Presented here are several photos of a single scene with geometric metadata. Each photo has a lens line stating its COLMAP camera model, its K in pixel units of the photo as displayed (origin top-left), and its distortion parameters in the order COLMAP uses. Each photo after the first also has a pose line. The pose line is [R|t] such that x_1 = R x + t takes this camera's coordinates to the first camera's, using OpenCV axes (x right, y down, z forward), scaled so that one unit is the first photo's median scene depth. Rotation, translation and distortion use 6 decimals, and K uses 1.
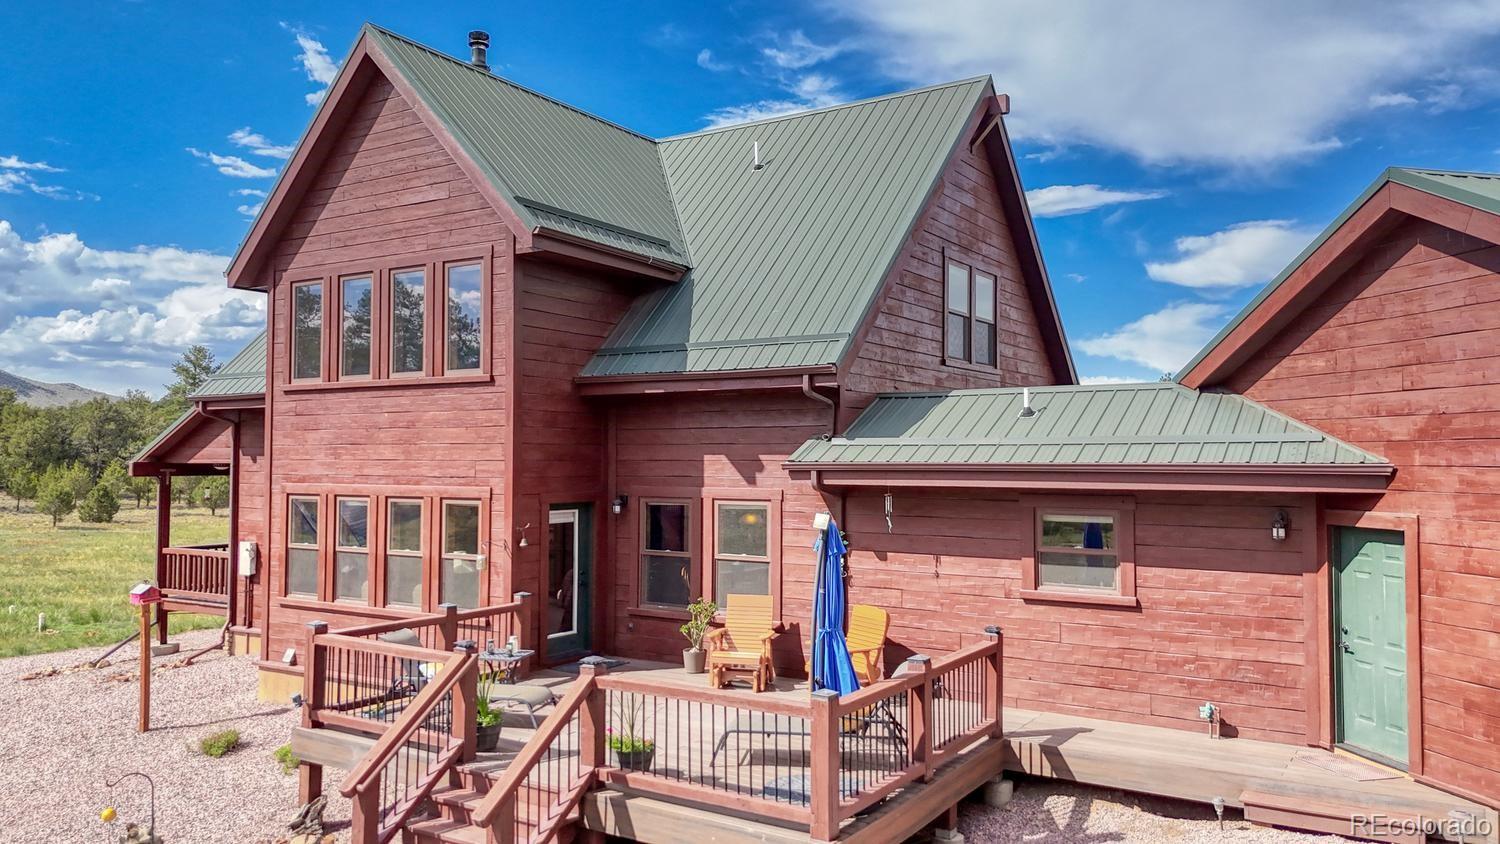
lens RADIAL K [[1103.7, 0, 762.3], [0, 1103.7, 415.4], [0, 0, 1]] dist [0.062597, -0.060233]
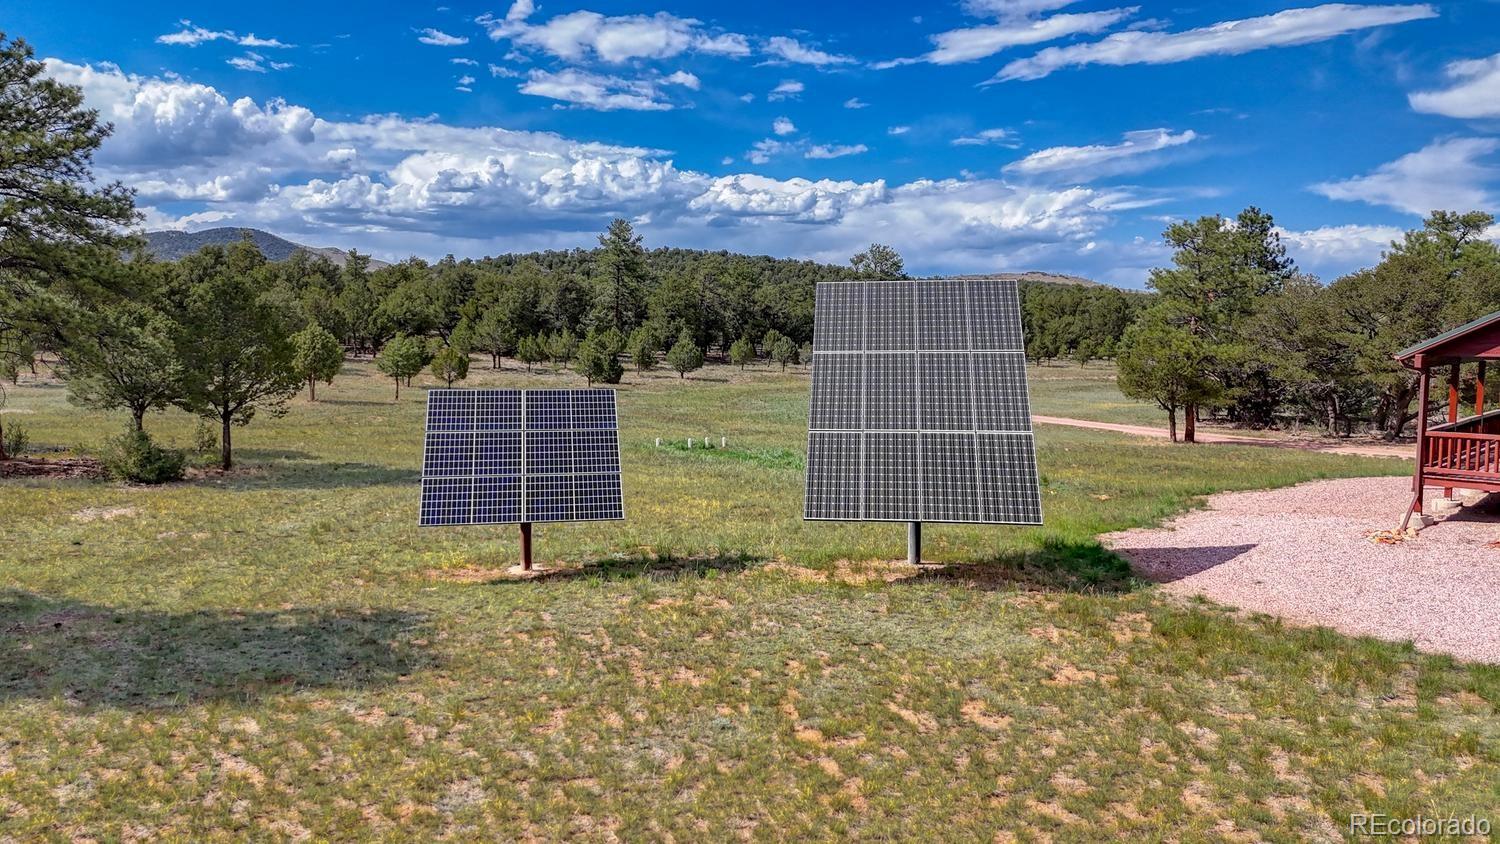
lens RADIAL K [[1103.7, 0, 744.7], [0, 1103.7, 406.2], [0, 0, 1]] dist [0.062597, -0.060233]
pose [[0.981564, 0.013313, -0.190671, -1.633537], [0.009556, 0.992906, 0.118520, -0.076086], [0.190896, -0.118157, 0.974473, -0.373595]]
